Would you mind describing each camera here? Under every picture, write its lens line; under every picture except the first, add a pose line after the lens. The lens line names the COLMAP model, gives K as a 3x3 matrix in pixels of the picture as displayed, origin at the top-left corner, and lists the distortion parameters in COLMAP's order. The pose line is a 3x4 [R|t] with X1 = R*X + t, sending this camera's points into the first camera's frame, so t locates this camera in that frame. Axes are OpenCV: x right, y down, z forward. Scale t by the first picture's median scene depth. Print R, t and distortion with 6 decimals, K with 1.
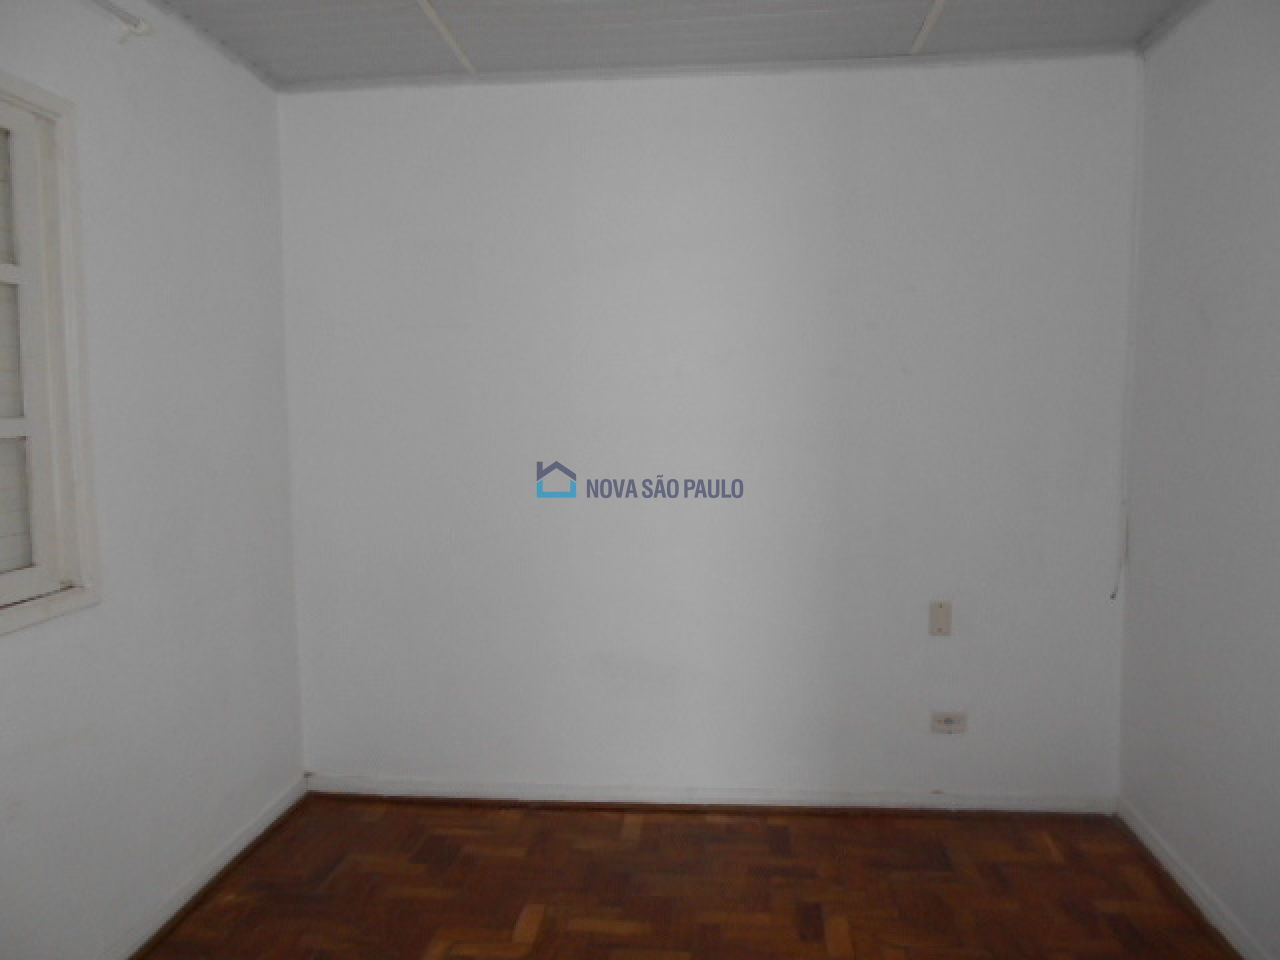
lens RADIAL K [[971.7, 0, 640.0], [0, 971.7, 480.0], [0, 0, 1]] dist [0.000852, 0.000504]
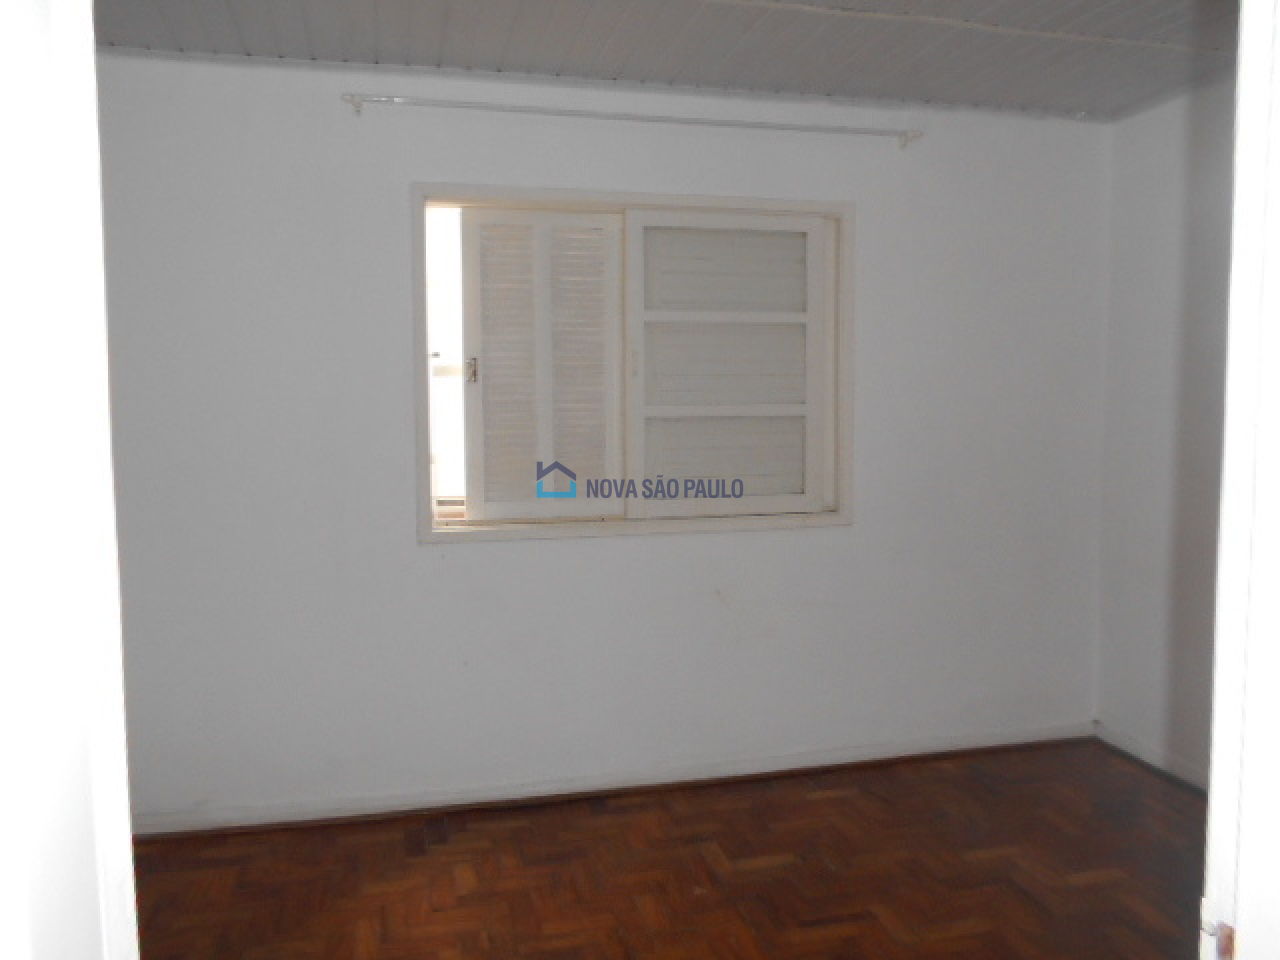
lens RADIAL K [[971.7, 0, 640.0], [0, 971.7, 480.0], [0, 0, 1]] dist [0.000852, 0.000504]
pose [[0.316479, 0.074043, -0.945705, 0.851535], [-0.061137, 0.996468, 0.057558, -0.012779], [0.946627, 0.039602, 0.319888, 0.205126]]
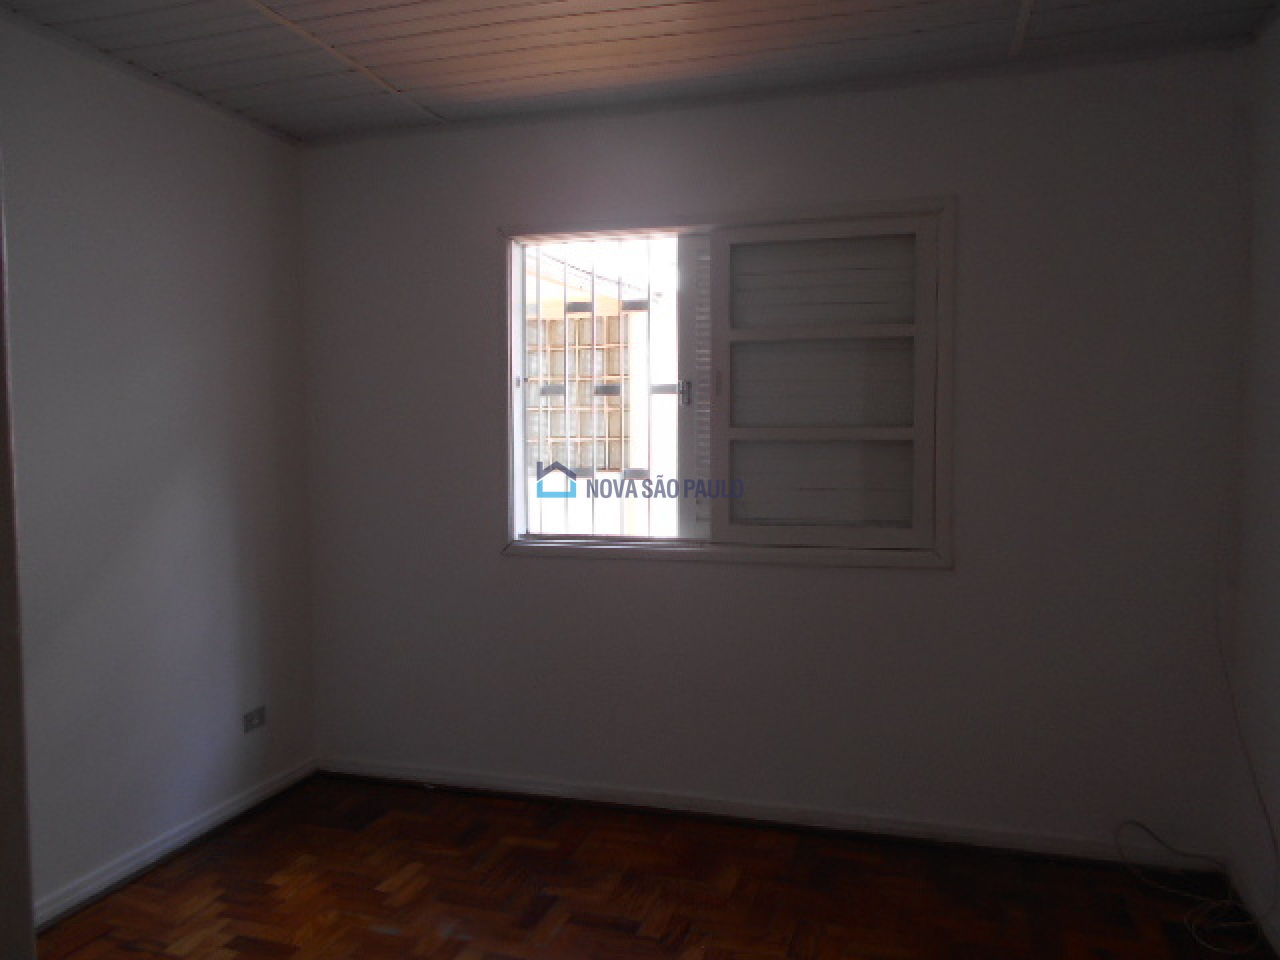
lens RADIAL K [[971.7, 0, 640.0], [0, 971.7, 480.0], [0, 0, 1]] dist [0.000852, 0.000504]
pose [[-0.193272, 0.059872, -0.979317, 0.887679], [-0.059074, 0.995615, 0.072527, -0.065033], [0.979365, 0.071870, -0.188887, 0.873199]]
